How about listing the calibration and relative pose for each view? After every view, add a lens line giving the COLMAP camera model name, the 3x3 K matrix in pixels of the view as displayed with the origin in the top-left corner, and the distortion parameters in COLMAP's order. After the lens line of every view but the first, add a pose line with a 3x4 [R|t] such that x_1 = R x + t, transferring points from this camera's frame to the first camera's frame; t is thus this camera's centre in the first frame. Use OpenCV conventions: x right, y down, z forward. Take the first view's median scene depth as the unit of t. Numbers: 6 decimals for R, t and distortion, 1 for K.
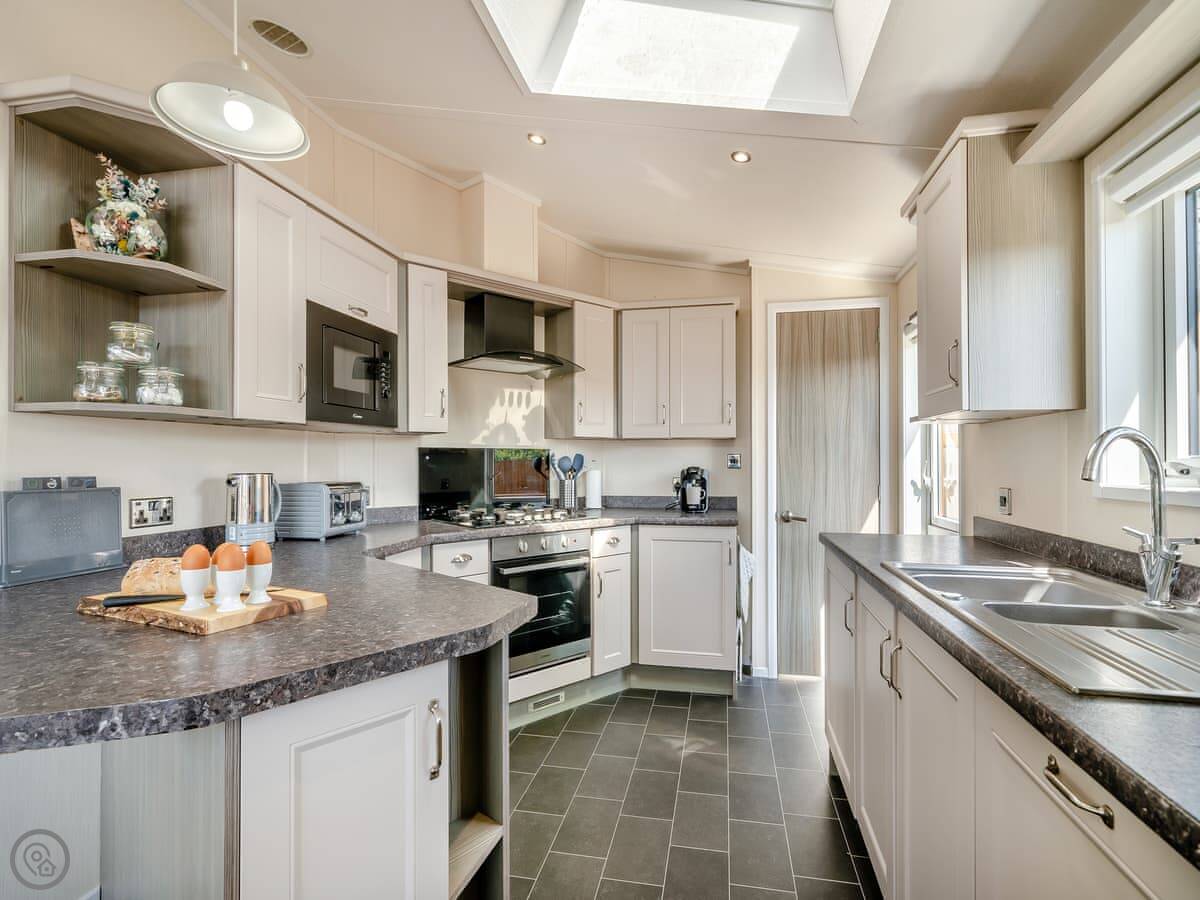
lens RADIAL K [[591.0, 0, 604.7], [0, 591.0, 462.4], [0, 0, 1]] dist [0.002930, 0.000703]
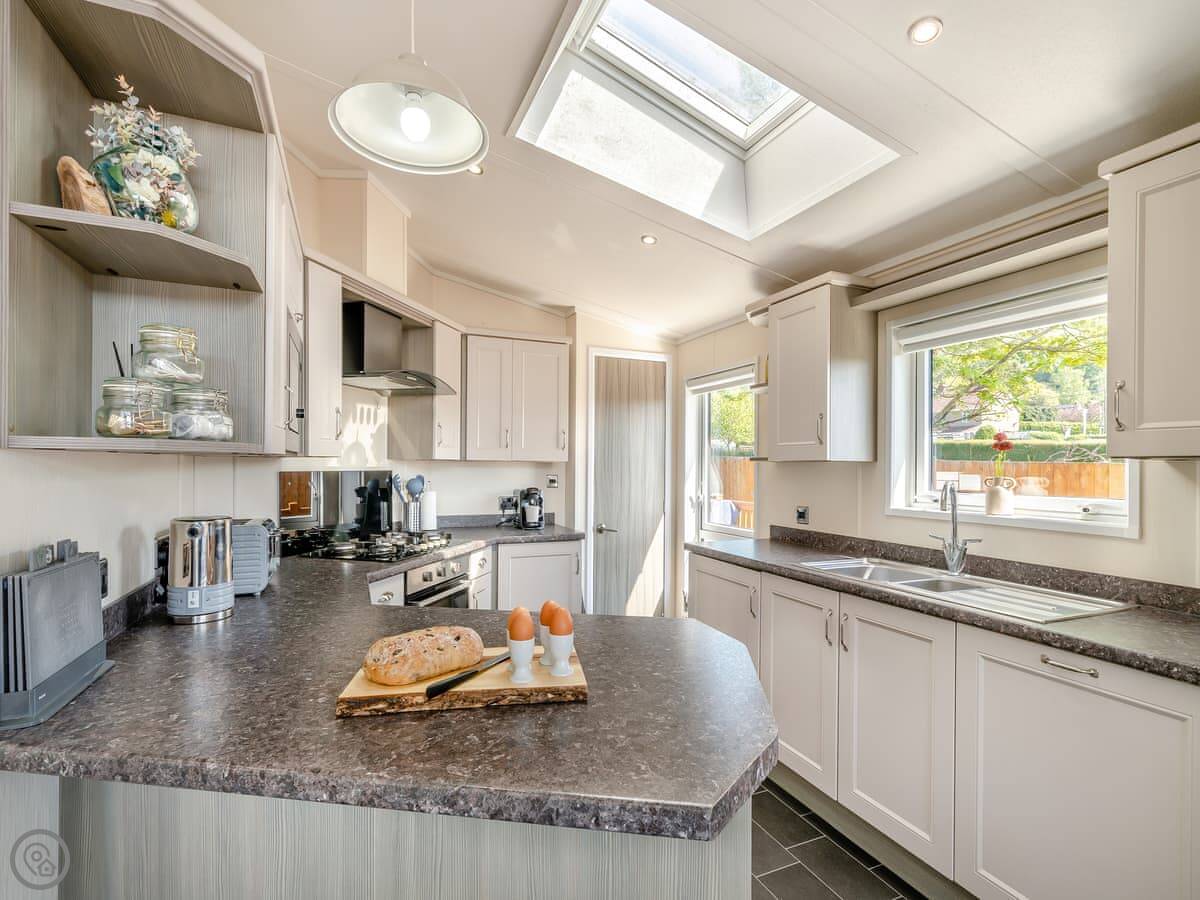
lens RADIAL K [[576.0, 0, 603.0], [0, 576.0, 468.4], [0, 0, 1]] dist [0.009210, -0.000568]
pose [[0.817352, 0.007325, 0.576092, -0.374247], [-0.010164, 0.999947, 0.001707, -0.032326], [-0.576049, -0.007251, 0.817383, 0.055162]]
